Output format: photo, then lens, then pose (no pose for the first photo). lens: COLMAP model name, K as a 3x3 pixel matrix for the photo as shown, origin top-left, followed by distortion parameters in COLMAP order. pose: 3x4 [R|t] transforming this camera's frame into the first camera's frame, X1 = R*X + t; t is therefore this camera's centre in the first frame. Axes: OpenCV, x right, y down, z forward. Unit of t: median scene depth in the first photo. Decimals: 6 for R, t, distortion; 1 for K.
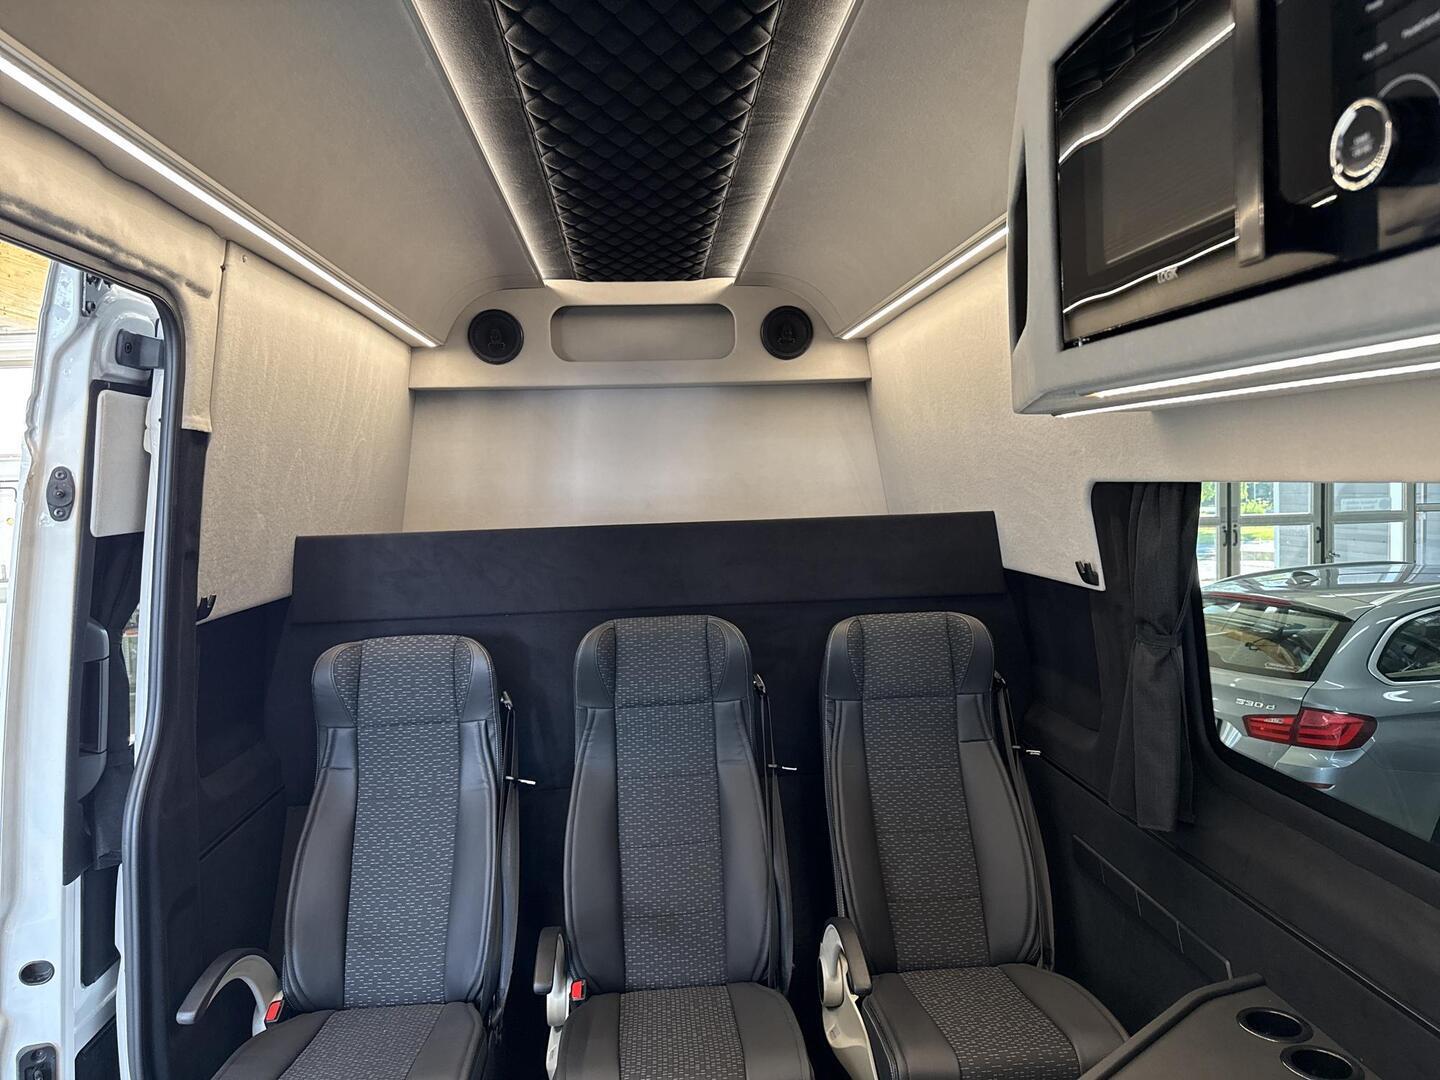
lens RADIAL K [[1004.7, 0, 723.6], [0, 1004.7, 540.7], [0, 0, 1]] dist [0.184583, -0.388304]
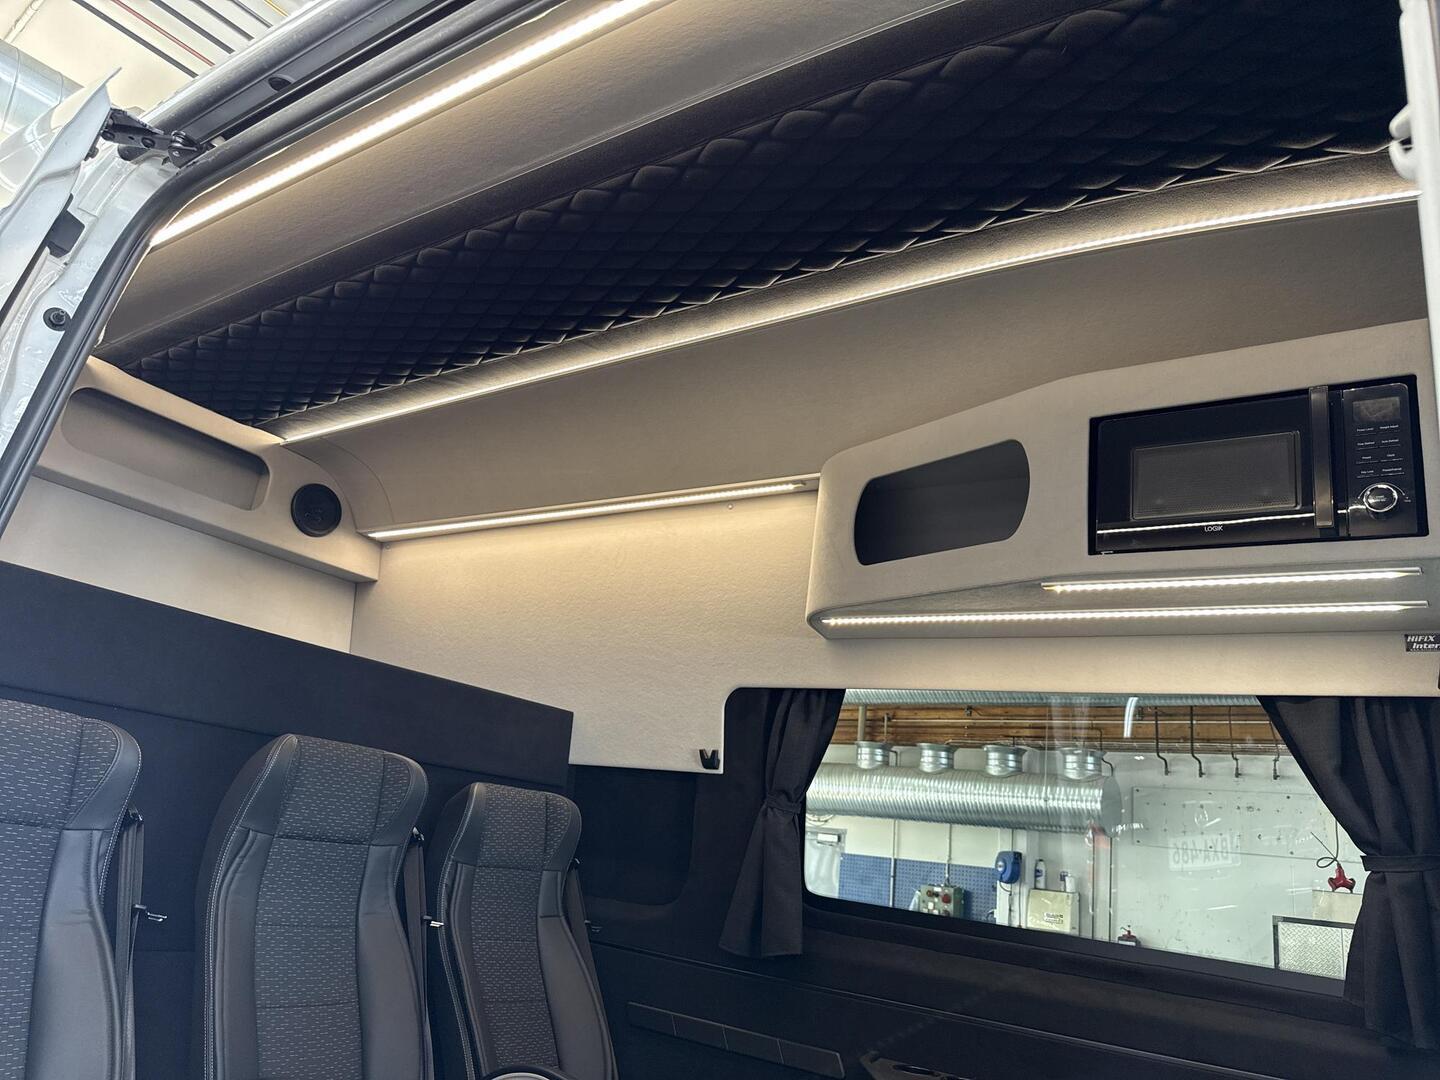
lens RADIAL K [[1016.7, 0, 715.8], [0, 1016.7, 541.9], [0, 0, 1]] dist [0.103031, -0.140459]
pose [[0.633905, 0.332383, 0.698345, -0.559153], [-0.095224, 0.929614, -0.356021, 0.208340], [-0.767526, 0.159184, 0.620938, 0.132849]]
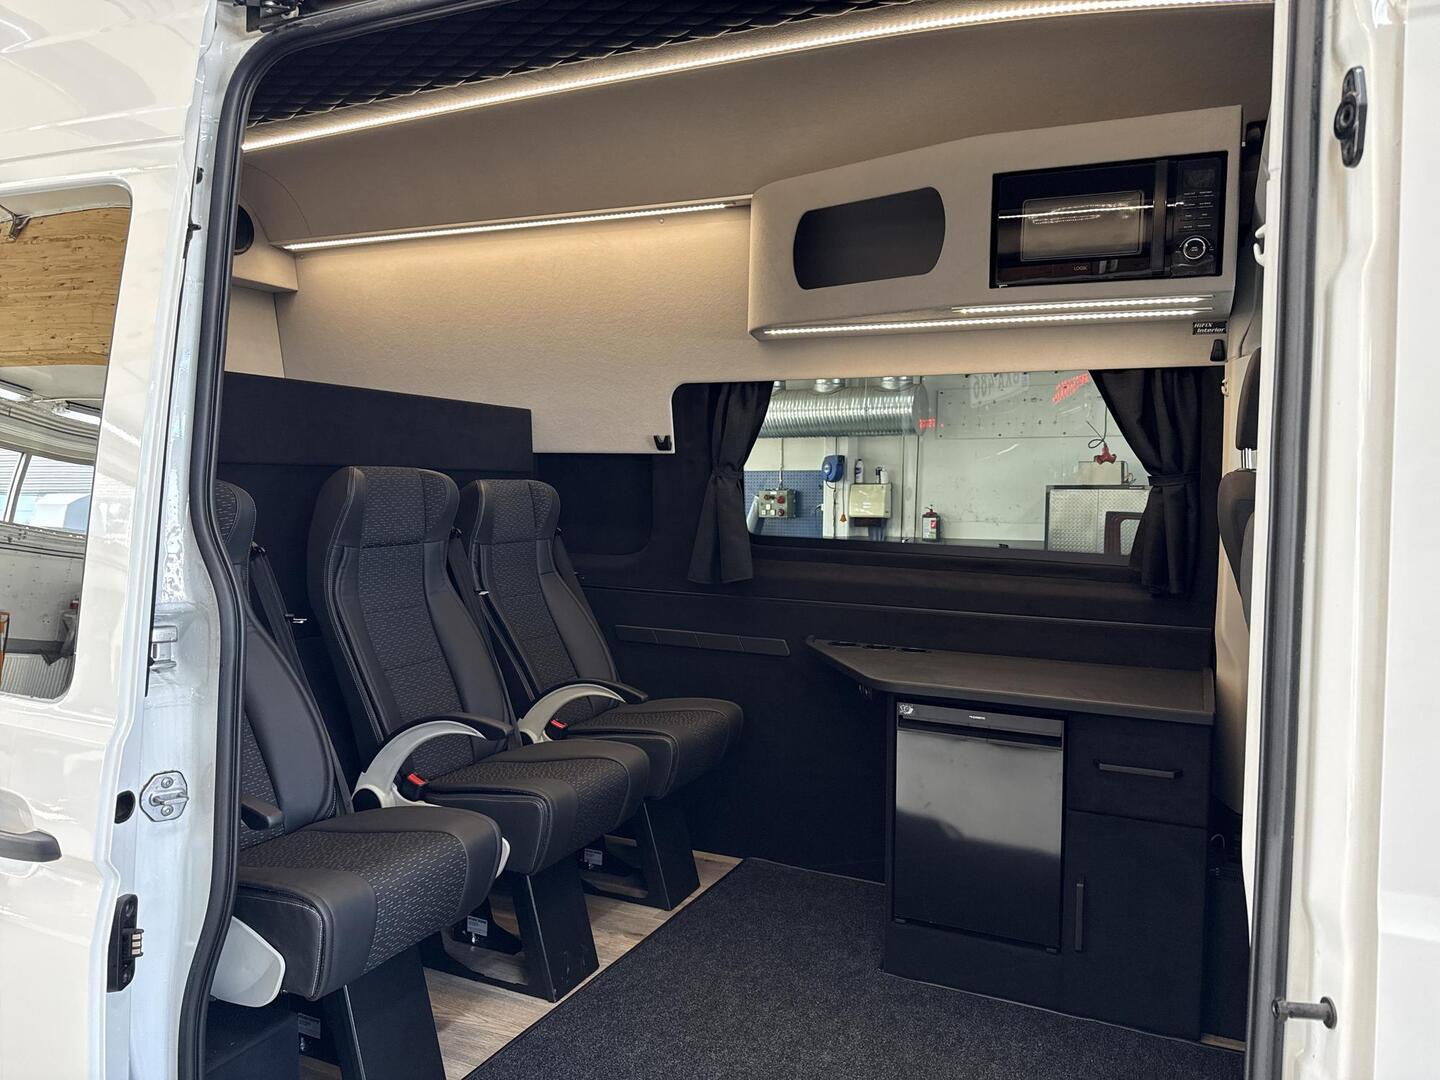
lens RADIAL K [[1004.7, 0, 723.6], [0, 1004.7, 540.7], [0, 0, 1]] dist [0.184583, -0.388304]
pose [[0.495576, -0.009396, 0.868514, -0.852201], [0.021603, 0.999765, -0.001511, 0.167442], [-0.868296, 0.019511, 0.495662, 0.127403]]
